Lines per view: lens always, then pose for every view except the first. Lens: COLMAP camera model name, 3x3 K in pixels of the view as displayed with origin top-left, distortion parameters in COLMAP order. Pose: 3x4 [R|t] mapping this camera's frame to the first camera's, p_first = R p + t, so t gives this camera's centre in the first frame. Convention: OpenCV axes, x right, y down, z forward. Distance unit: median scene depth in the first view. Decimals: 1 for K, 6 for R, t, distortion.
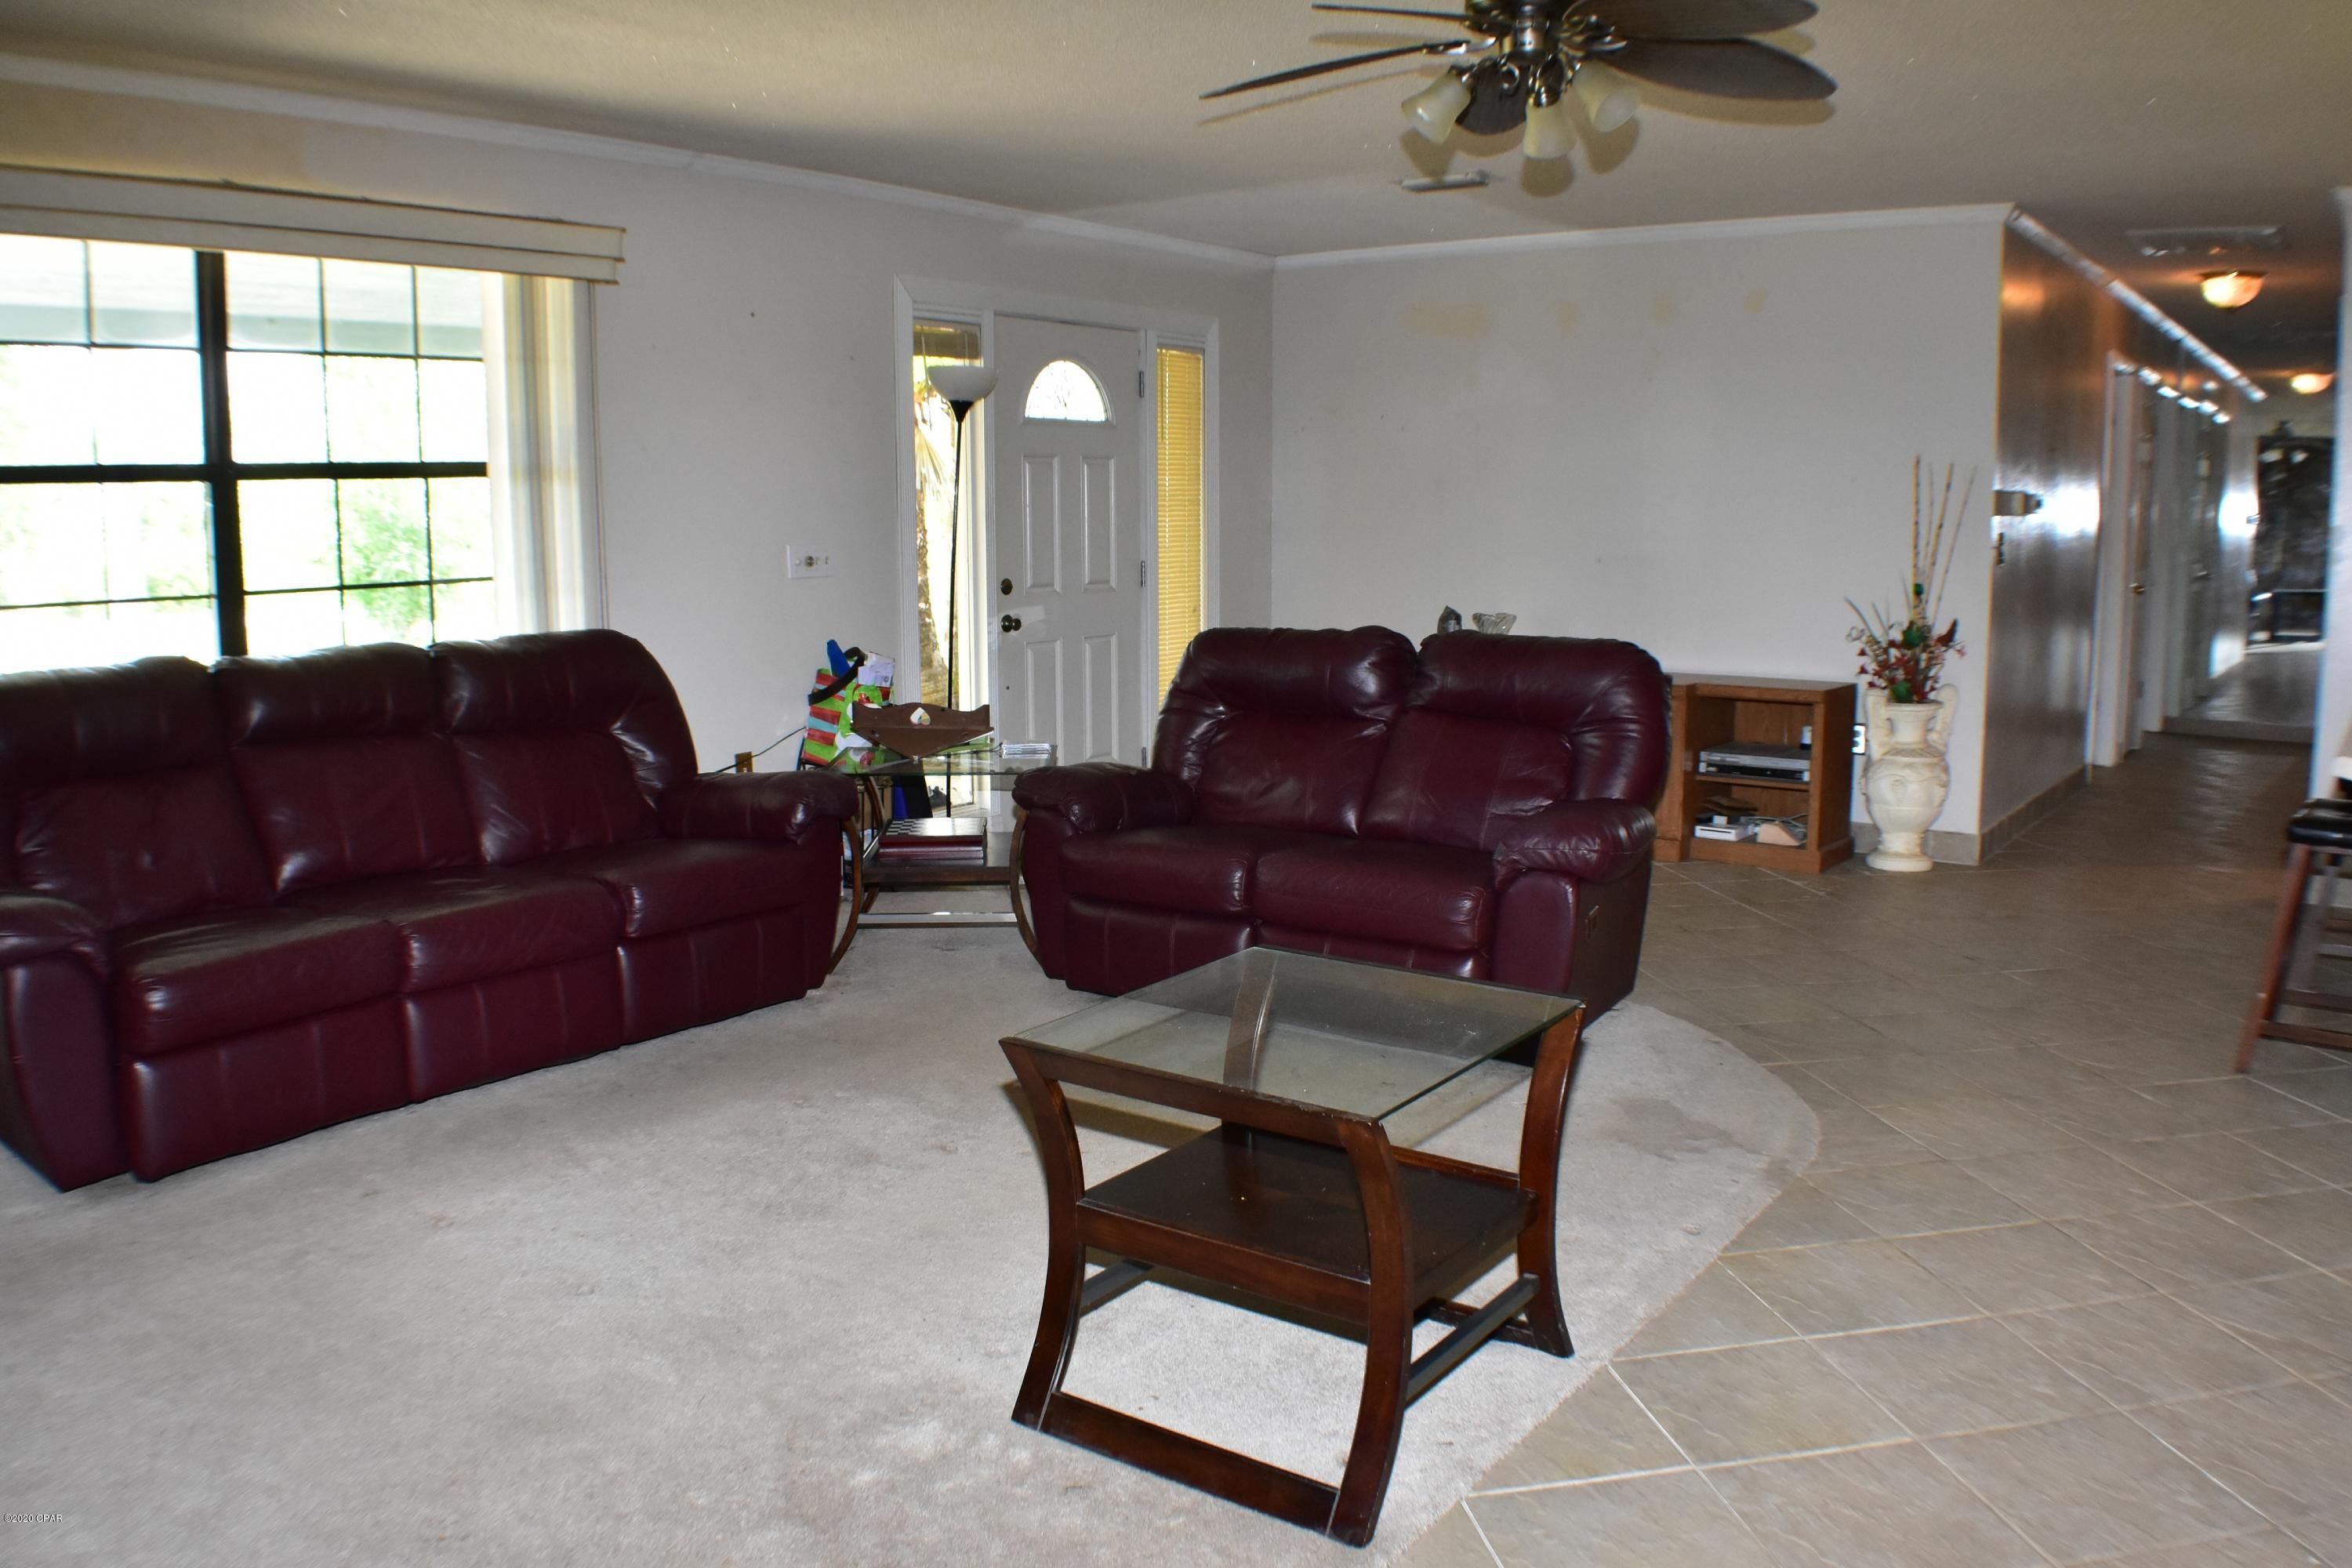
lens RADIAL K [[1819.2, 0, 1180.6], [0, 1819.2, 792.7], [0, 0, 1]] dist [-0.166969, 0.047887]
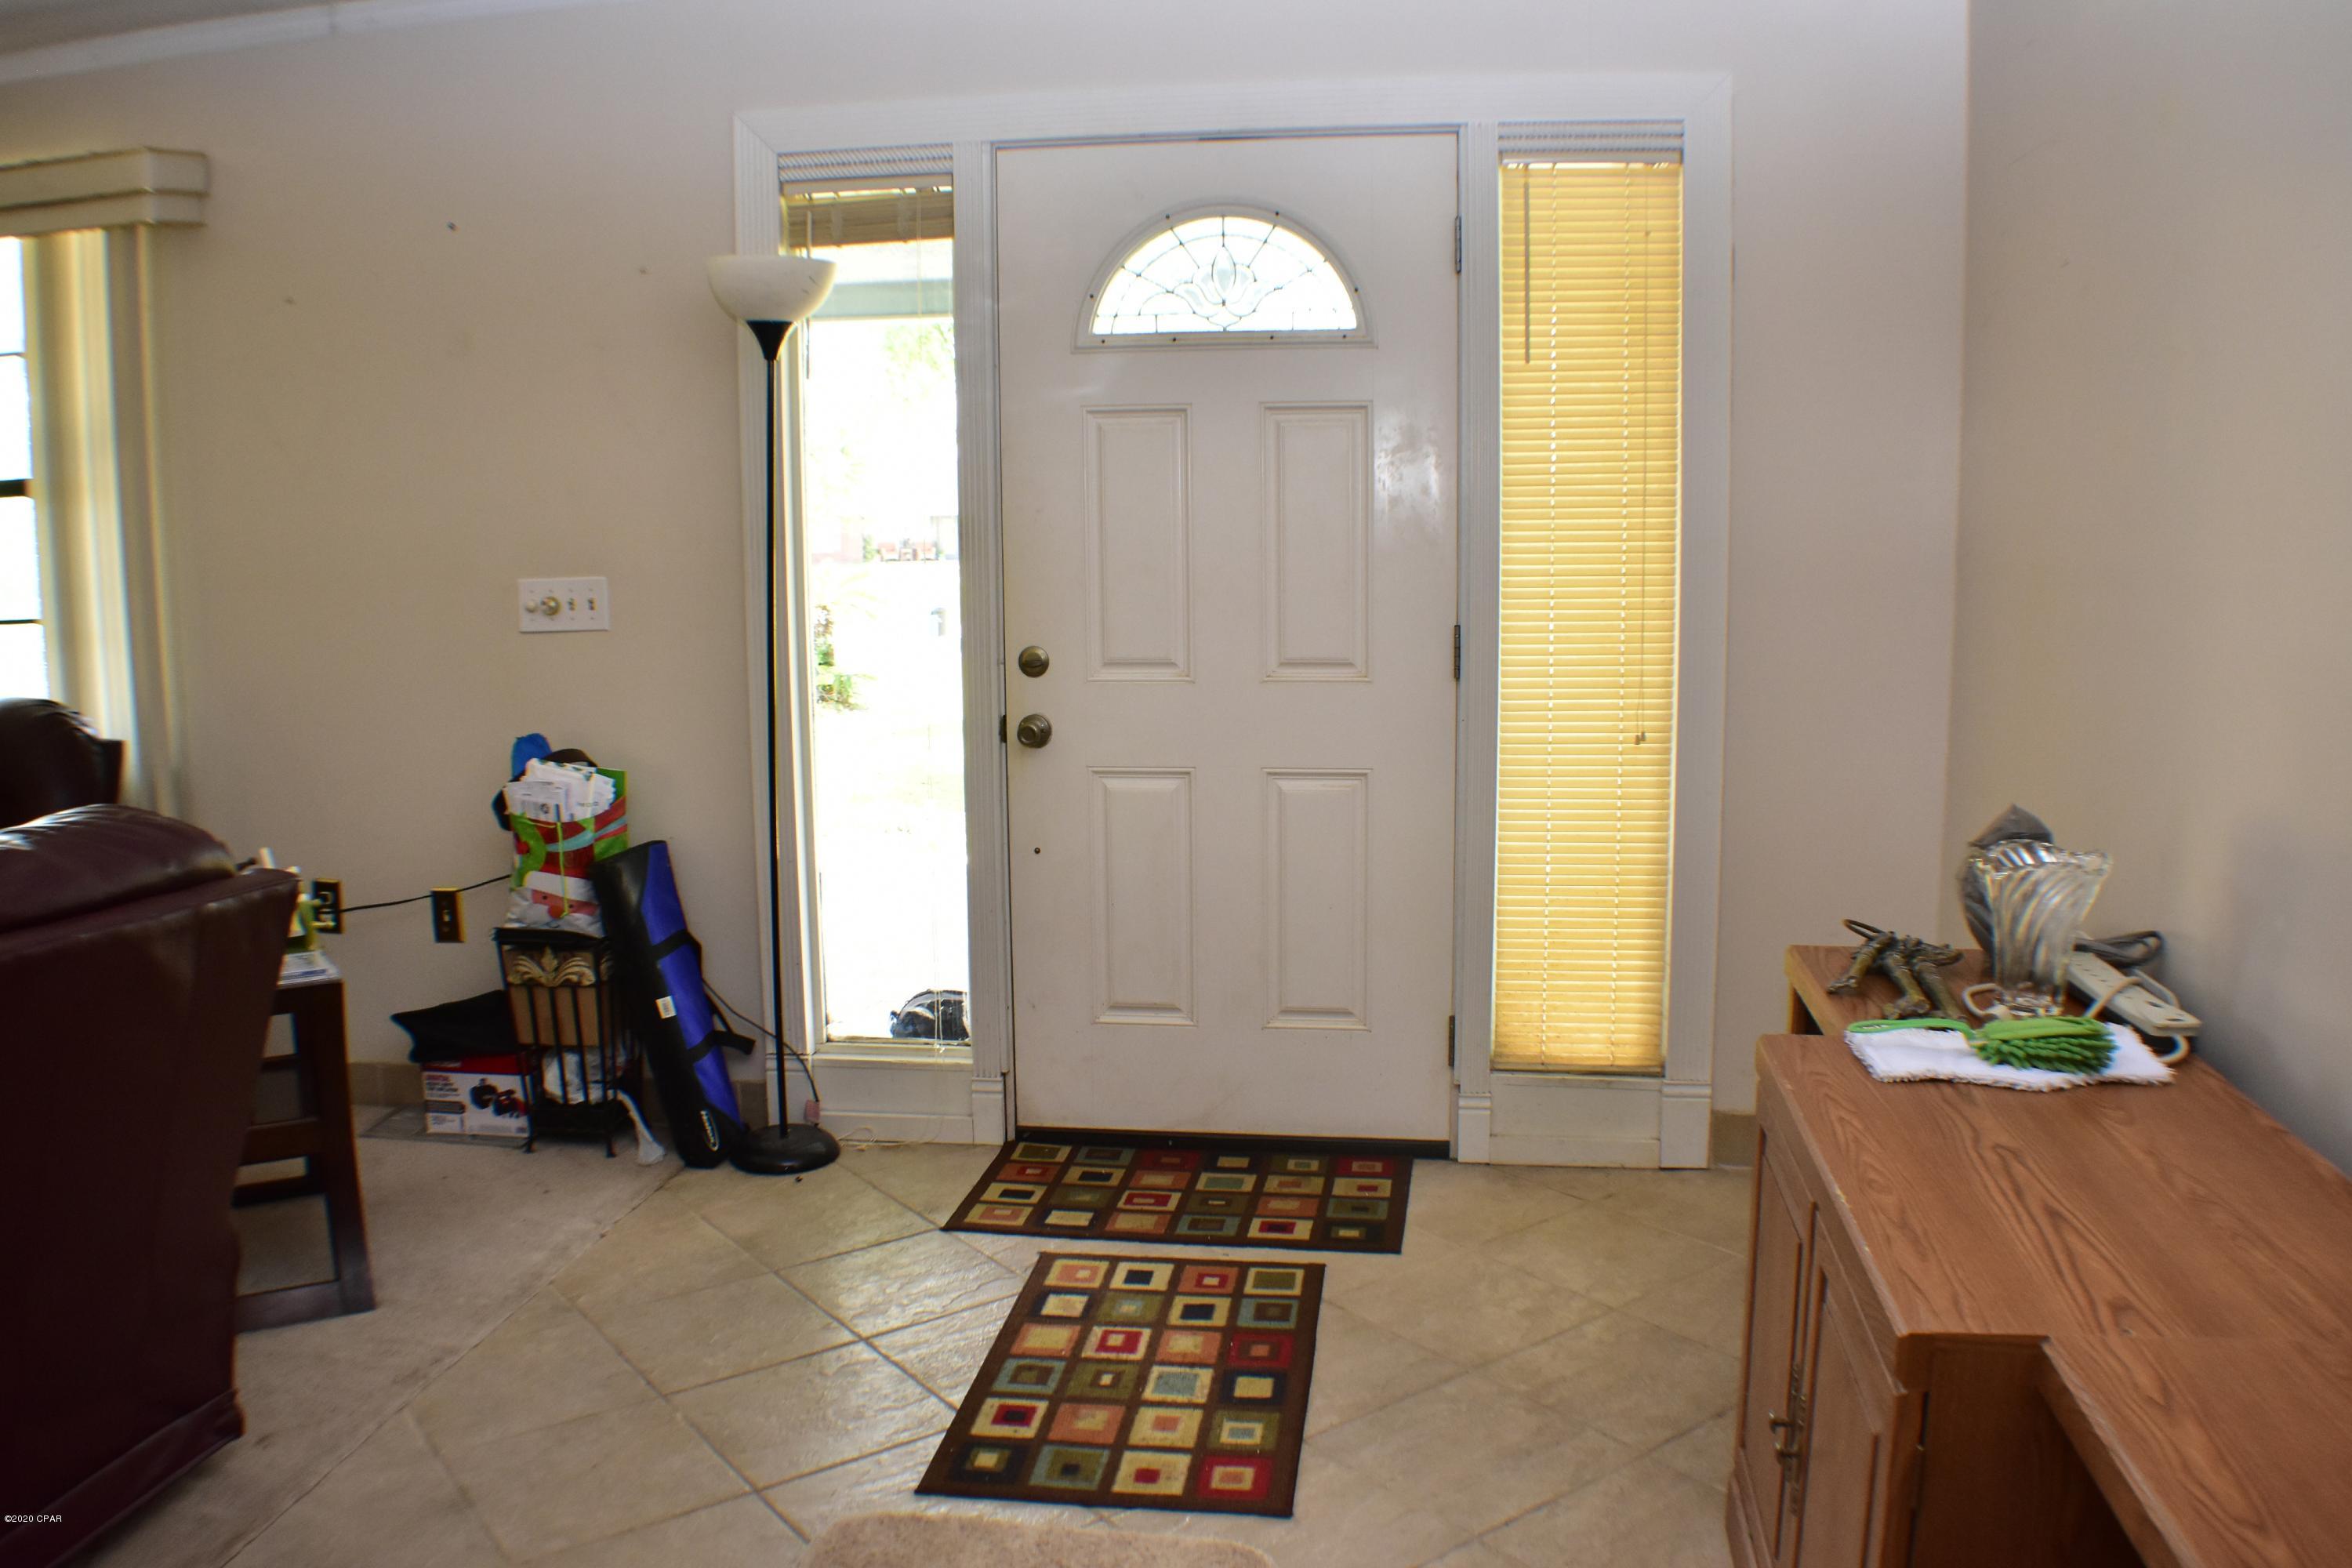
lens RADIAL K [[1819.2, 0, 1180.6], [0, 1819.2, 792.7], [0, 0, 1]] dist [-0.166969, 0.047887]
pose [[0.464693, 0.132225, -0.875544, 0.535097], [-0.127209, 0.988500, 0.081768, -0.173674], [0.876287, 0.073380, 0.476169, 1.092432]]
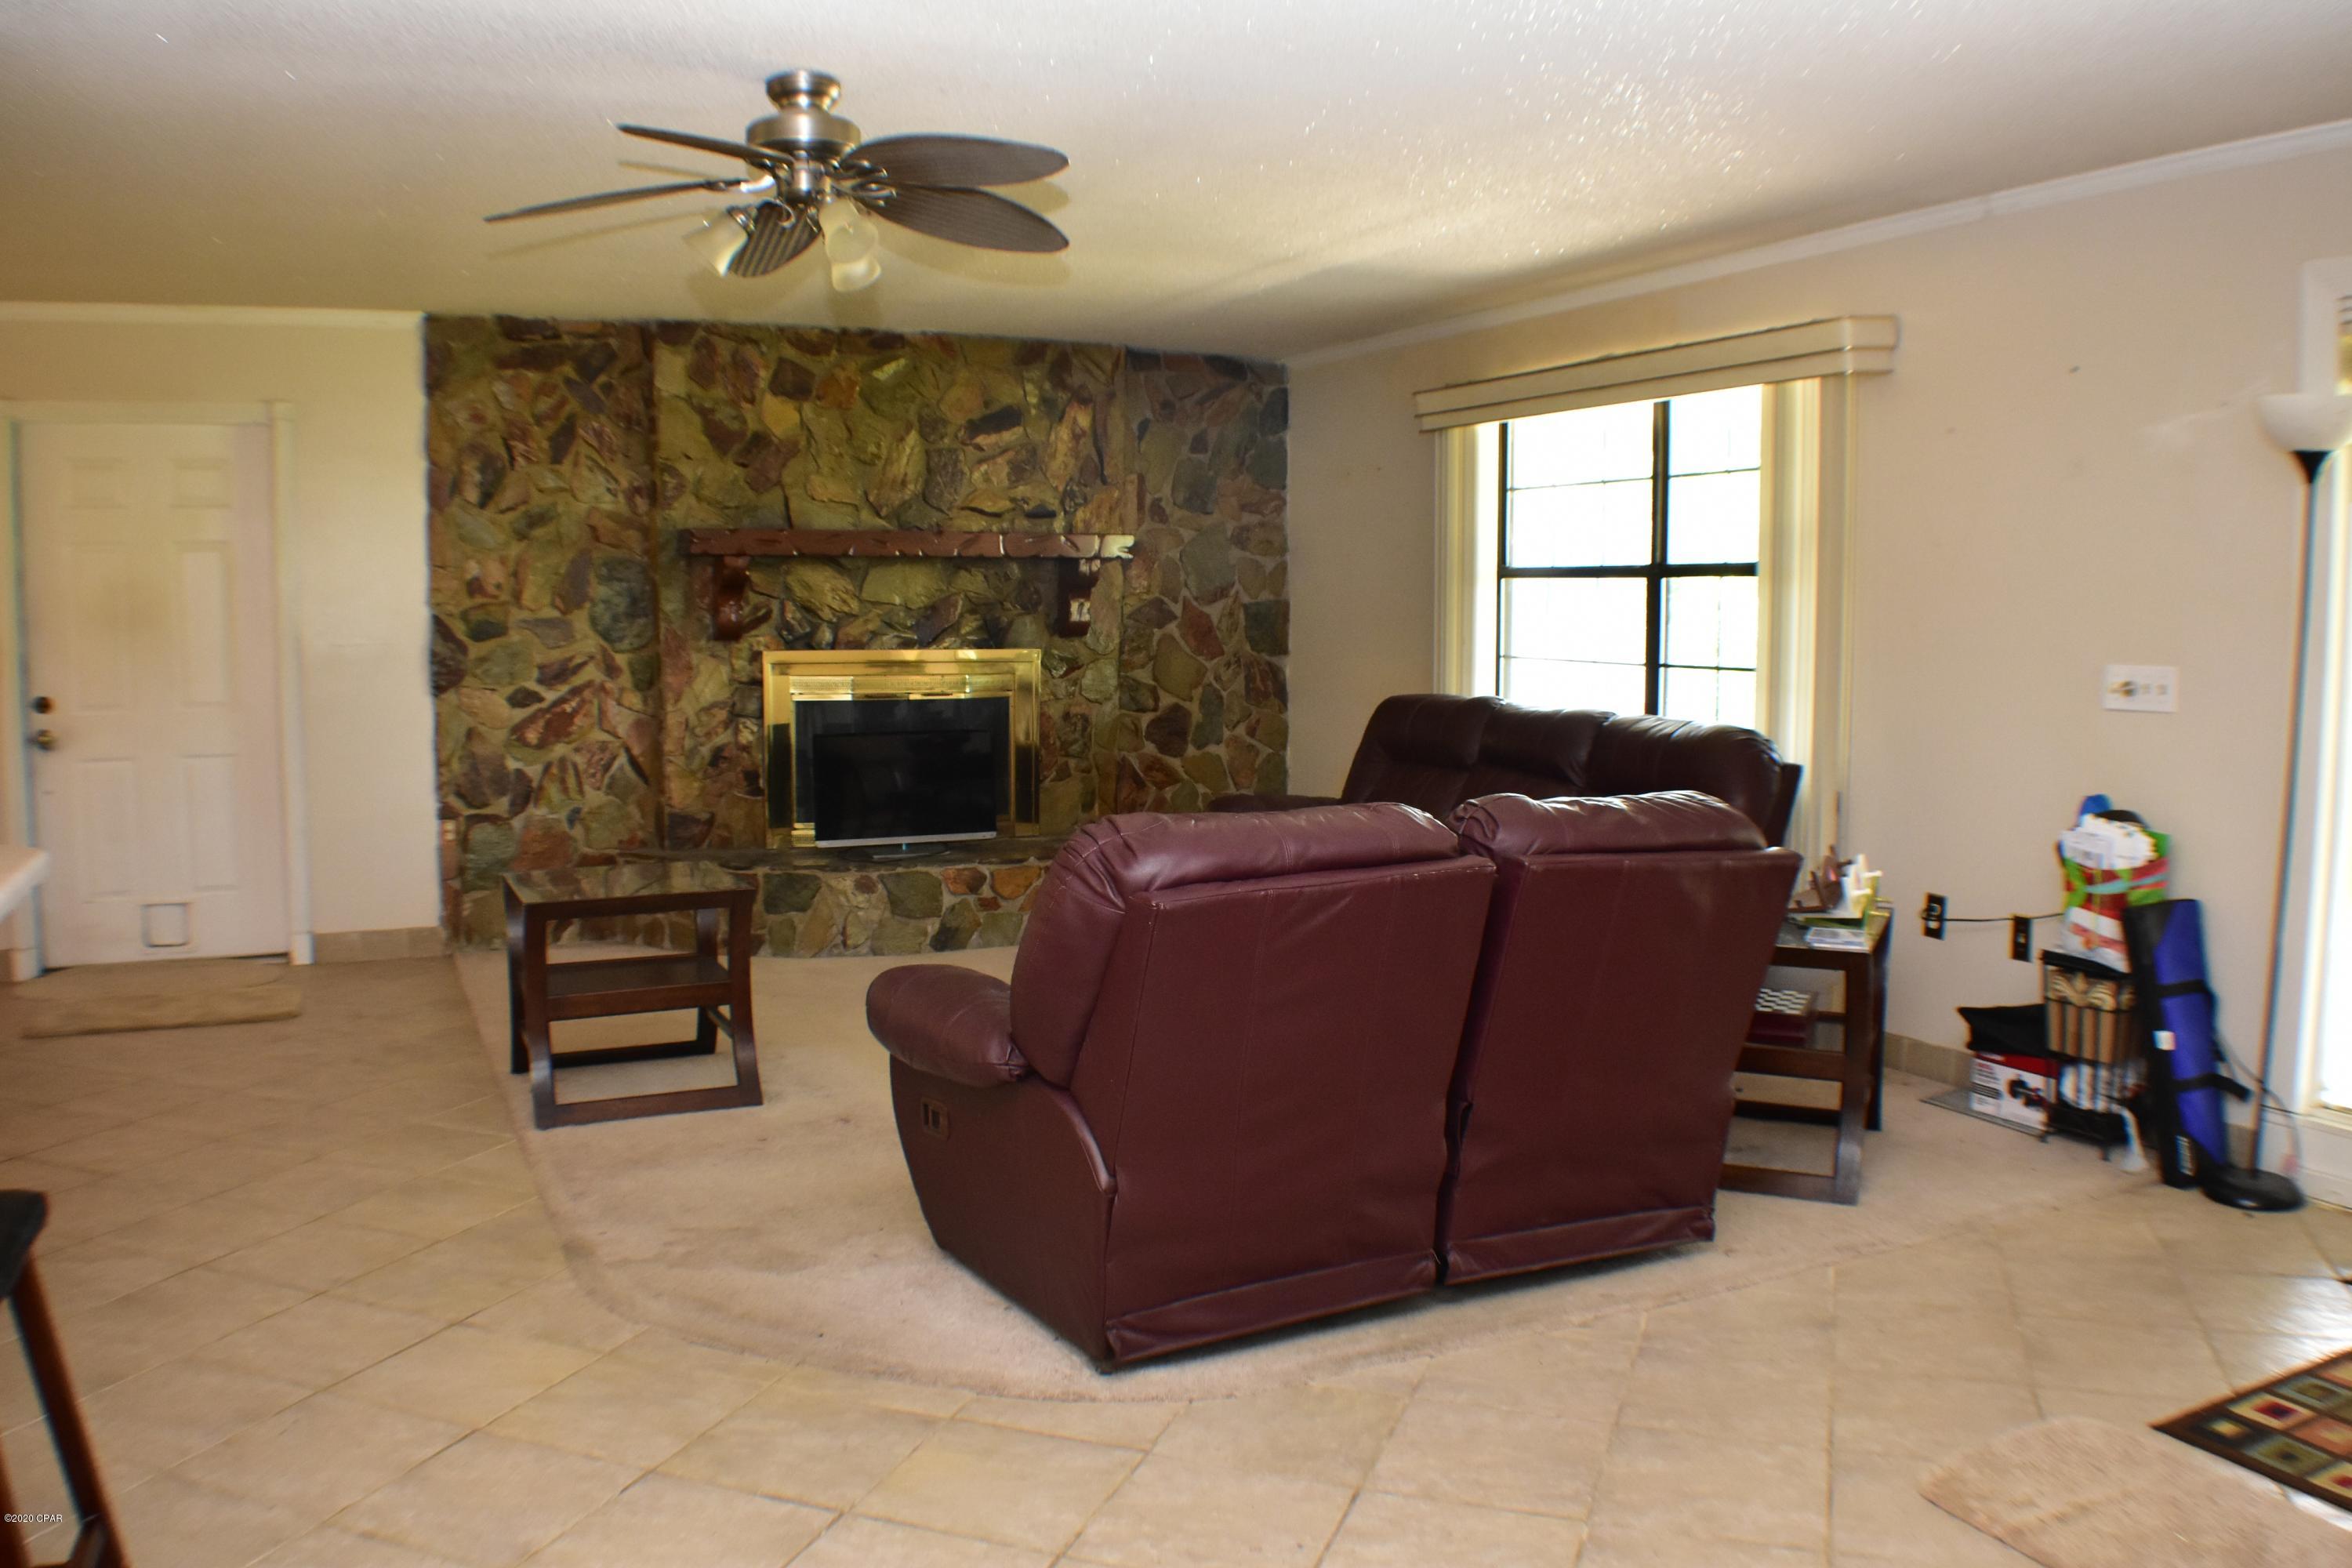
lens RADIAL K [[1819.2, 0, 1180.6], [0, 1819.2, 792.7], [0, 0, 1]] dist [-0.166969, 0.047887]
pose [[-0.480776, 0.097937, -0.871357, 0.725796], [-0.134034, 0.973856, 0.183412, -0.200686], [0.866539, 0.204971, -0.455079, 1.204918]]
